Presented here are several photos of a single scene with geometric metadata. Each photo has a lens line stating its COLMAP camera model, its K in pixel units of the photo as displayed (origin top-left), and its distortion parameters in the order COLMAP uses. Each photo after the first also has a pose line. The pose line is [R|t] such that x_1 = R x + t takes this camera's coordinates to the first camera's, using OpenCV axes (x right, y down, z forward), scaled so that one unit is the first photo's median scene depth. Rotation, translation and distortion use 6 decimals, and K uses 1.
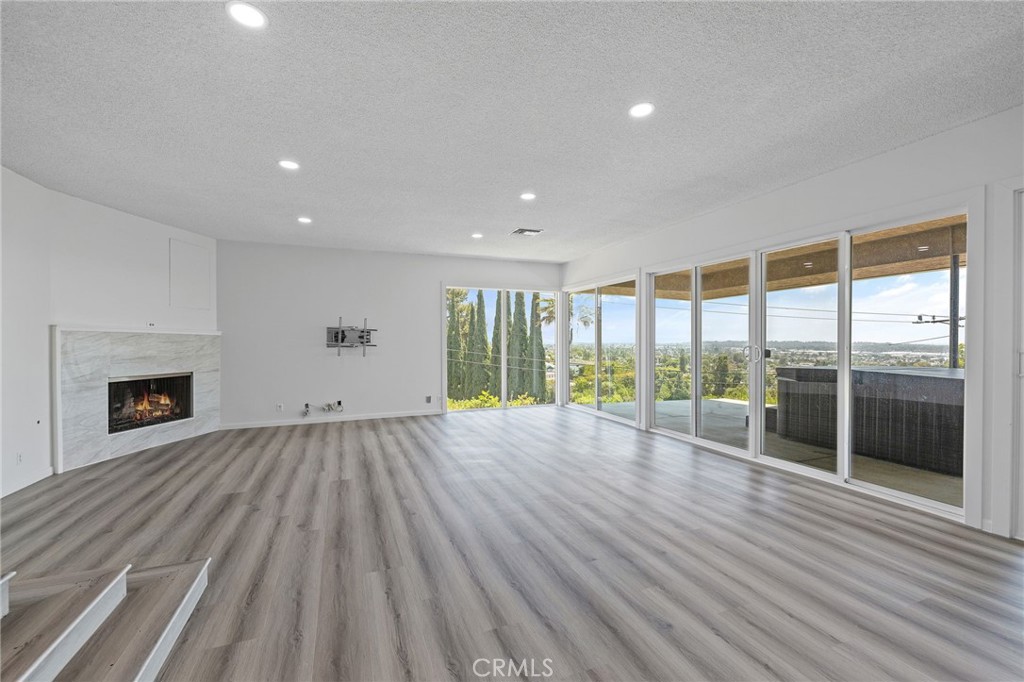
lens RADIAL K [[426.2, 0, 511.9], [0, 426.2, 343.3], [0, 0, 1]] dist [-0.000493, -0.000210]
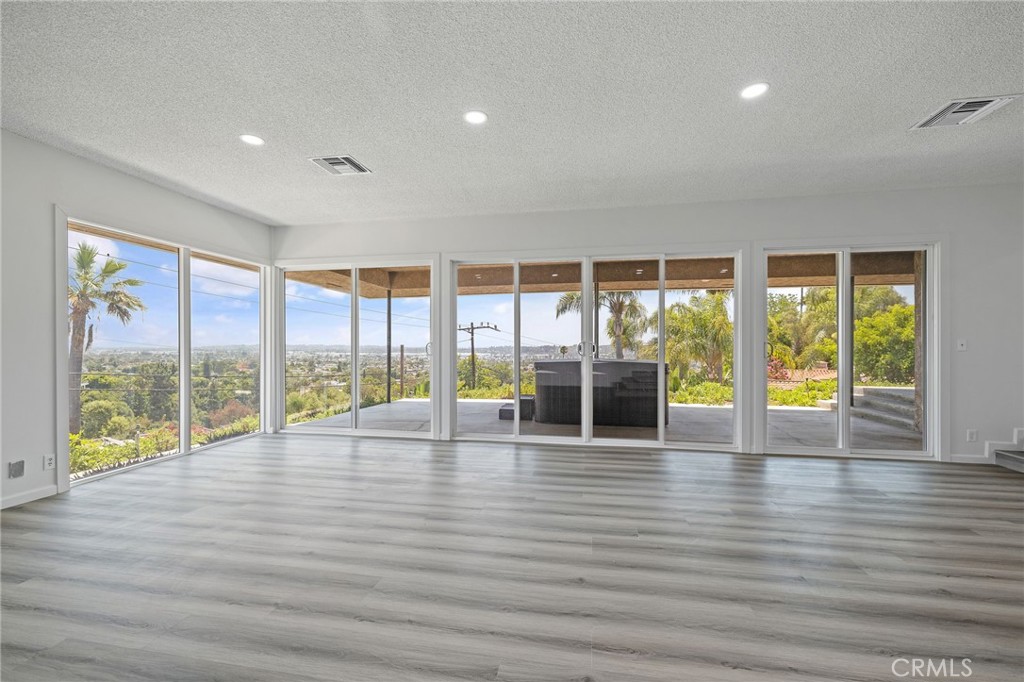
lens RADIAL K [[426.2, 0, 509.1], [0, 426.2, 343.5], [0, 0, 1]] dist [-0.000493, -0.000210]
pose [[0.536977, 0.002425, 0.843594, -0.357011], [0.004731, 0.999971, -0.005886, 0.011668], [-0.843584, 0.007151, 0.536950, 0.424479]]
